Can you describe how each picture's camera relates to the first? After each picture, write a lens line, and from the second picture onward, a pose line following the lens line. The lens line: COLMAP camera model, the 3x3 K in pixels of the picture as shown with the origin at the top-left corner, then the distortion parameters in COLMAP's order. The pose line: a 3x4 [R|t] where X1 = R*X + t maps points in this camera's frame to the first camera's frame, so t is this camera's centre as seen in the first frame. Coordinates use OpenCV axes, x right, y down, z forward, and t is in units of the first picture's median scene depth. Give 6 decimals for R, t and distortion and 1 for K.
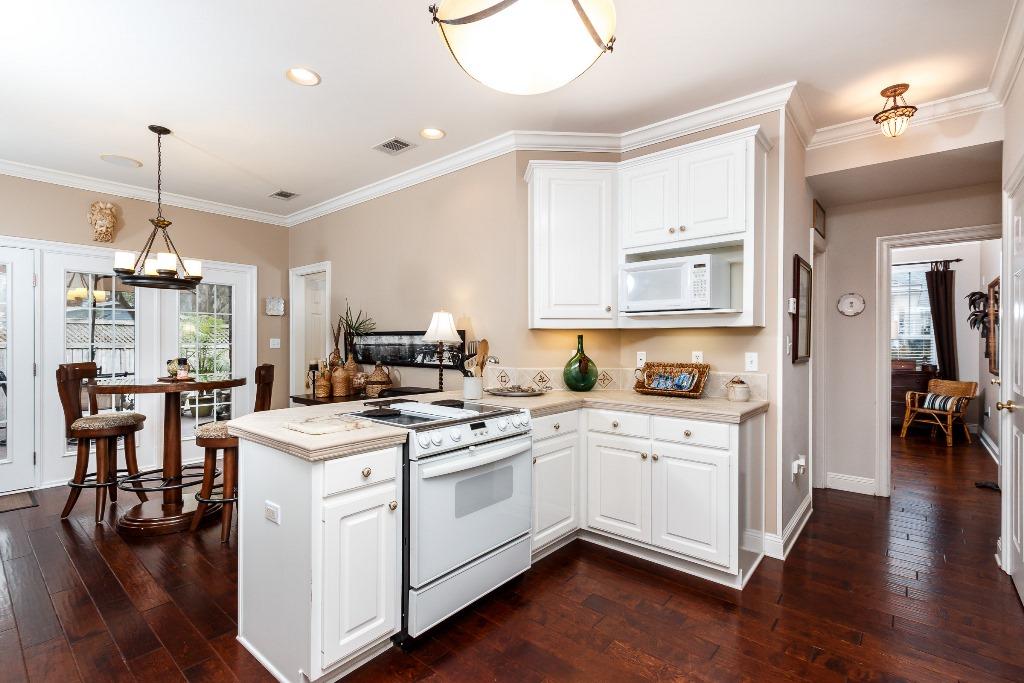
lens RADIAL K [[468.8, 0, 514.7], [0, 468.8, 341.8], [0, 0, 1]] dist [0.002283, -0.001756]
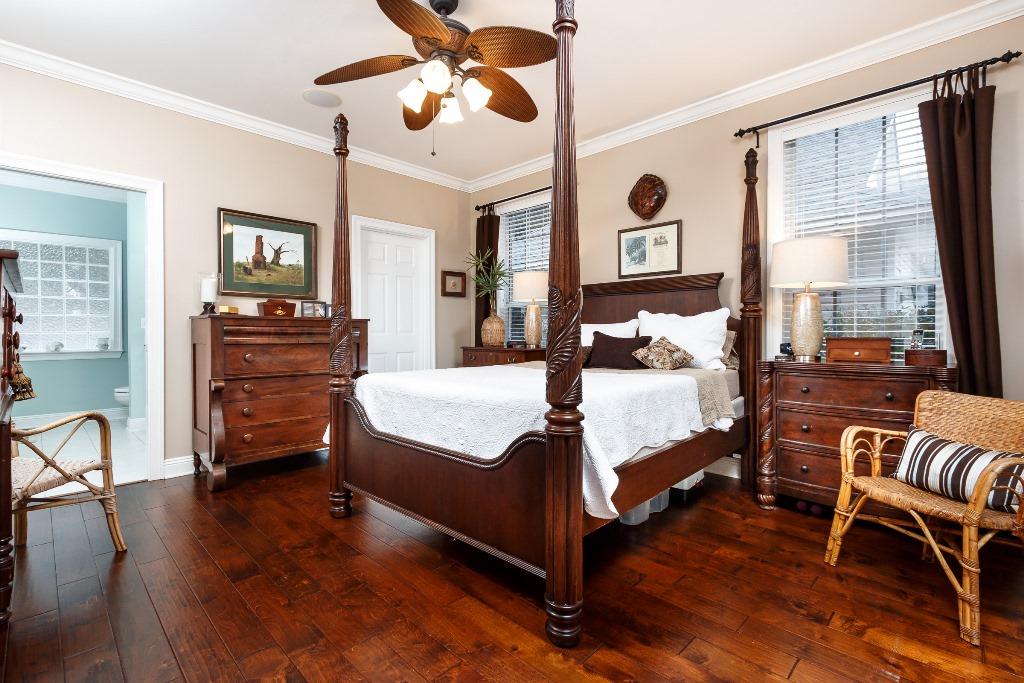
lens RADIAL K [[468.8, 0, 512.3], [0, 468.8, 338.0], [0, 0, 1]] dist [0.002283, -0.001756]
pose [[0.997584, -0.000950, -0.069463, 0.309284], [0.001137, 0.999996, 0.002653, 0.020174], [0.069460, -0.002726, 0.997581, 0.322315]]
